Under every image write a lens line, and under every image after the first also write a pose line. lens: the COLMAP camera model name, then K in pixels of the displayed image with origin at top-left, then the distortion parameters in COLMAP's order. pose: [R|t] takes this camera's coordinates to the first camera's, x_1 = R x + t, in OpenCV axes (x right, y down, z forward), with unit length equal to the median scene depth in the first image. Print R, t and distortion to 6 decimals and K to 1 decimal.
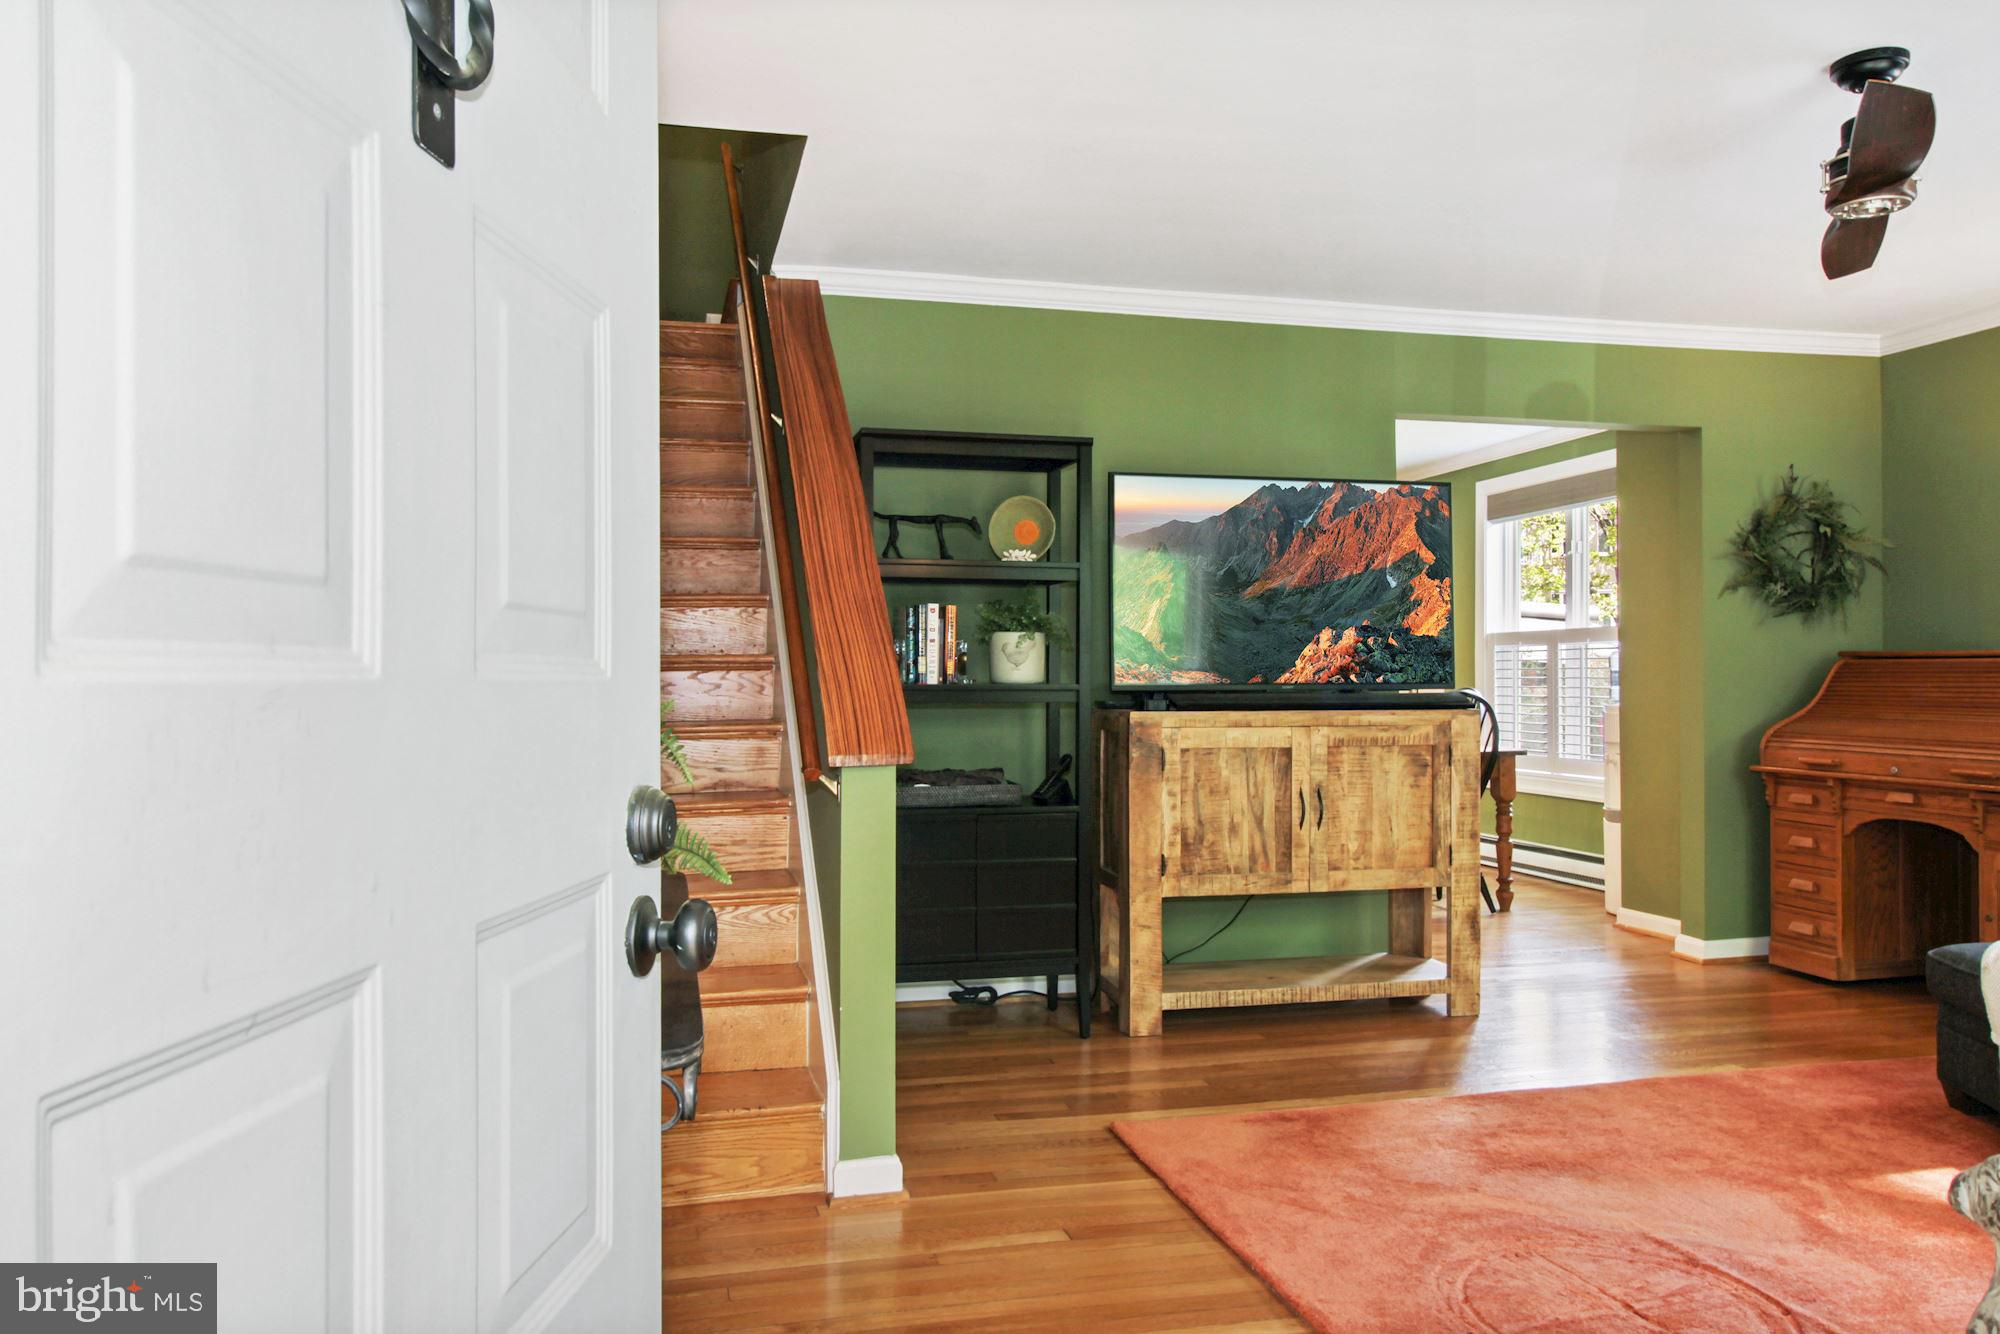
lens RADIAL K [[1409.7, 0, 993.0], [0, 1409.7, 661.7], [0, 0, 1]] dist [0.039328, -0.004253]
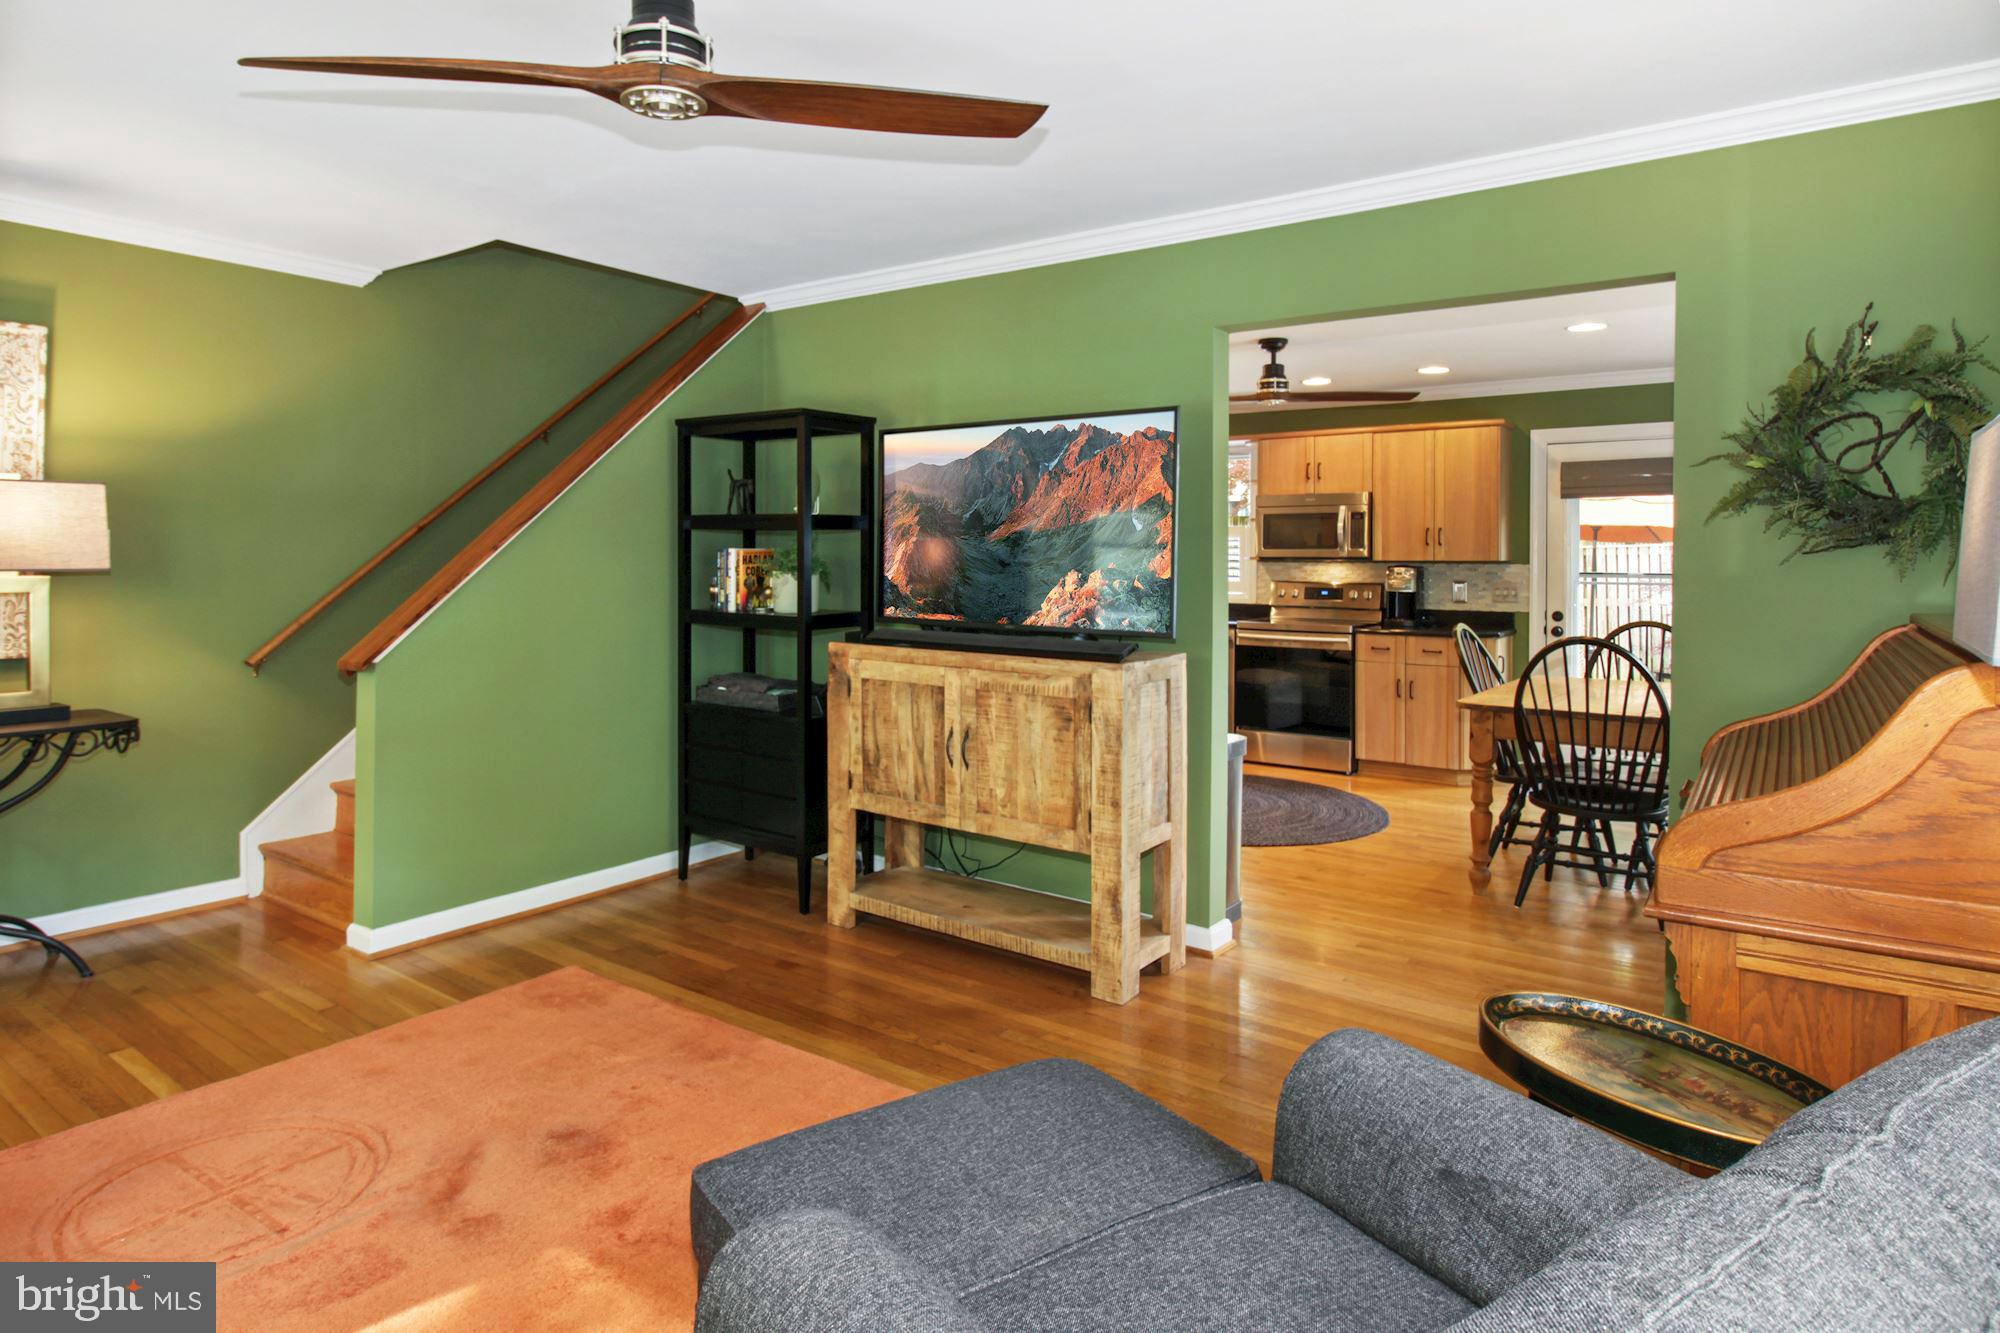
lens RADIAL K [[1098.7, 0, 1022.1], [0, 1098.7, 553.1], [0, 0, 1]] dist [-0.002555, -0.000343]
pose [[0.646781, 0.002572, -0.762671, 0.855830], [-0.001902, 0.999997, 0.001760, -0.038168], [0.762673, 0.000312, 0.646784, 0.521480]]
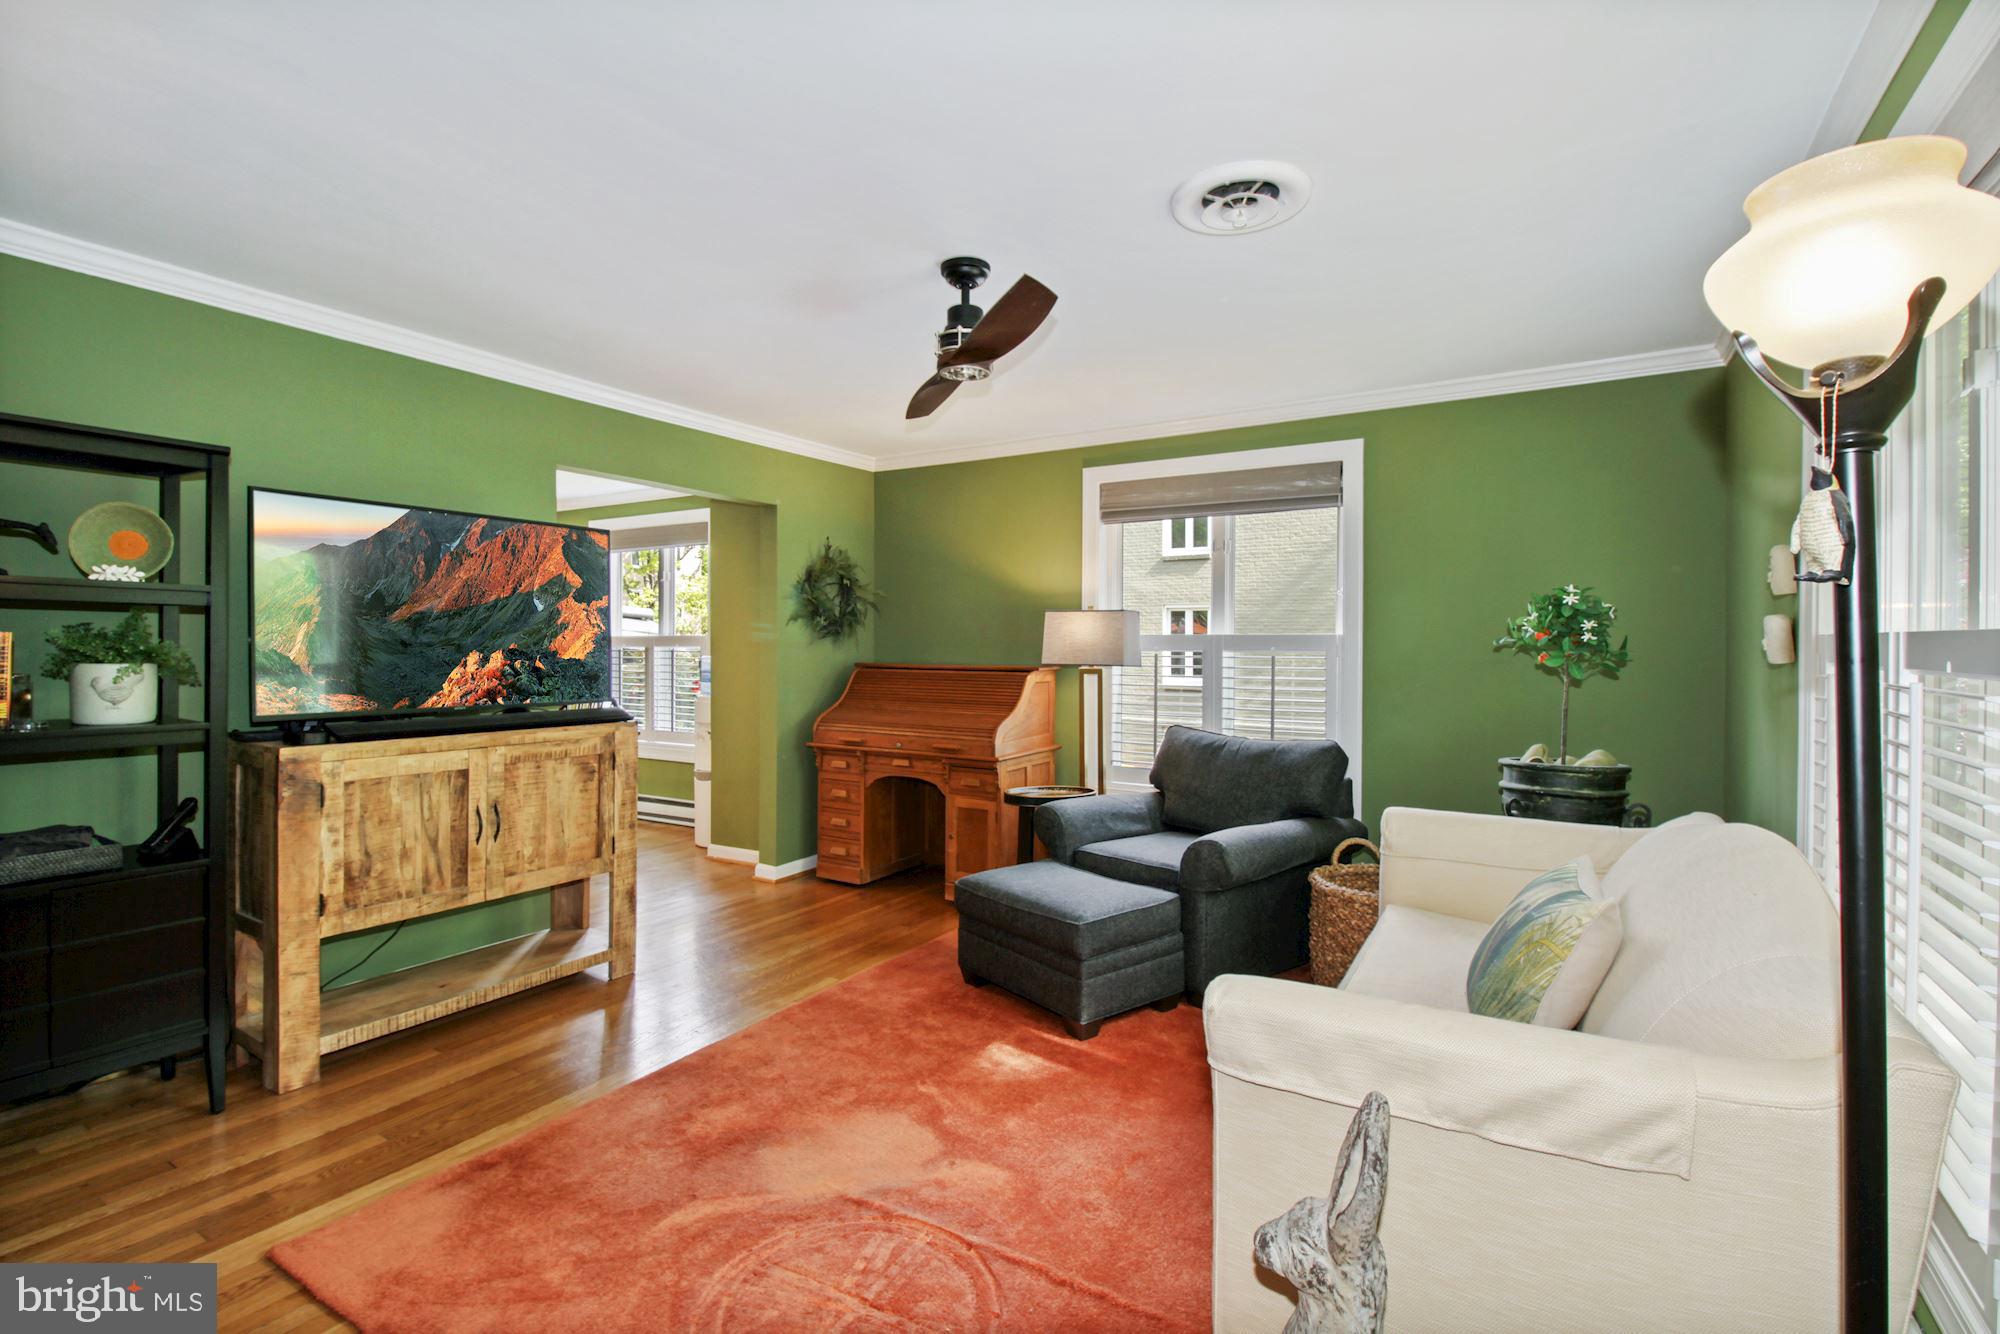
lens RADIAL K [[941.1, 0, 1007.6], [0, 941.1, 651.2], [0, 0, 1]] dist [0.001661, -0.006959]
pose [[0.707150, 0.000000, 0.707063, -0.001400], [-0.011337, 0.999871, 0.011338, -0.039644], [-0.706972, -0.016034, 0.707059, 0.216190]]
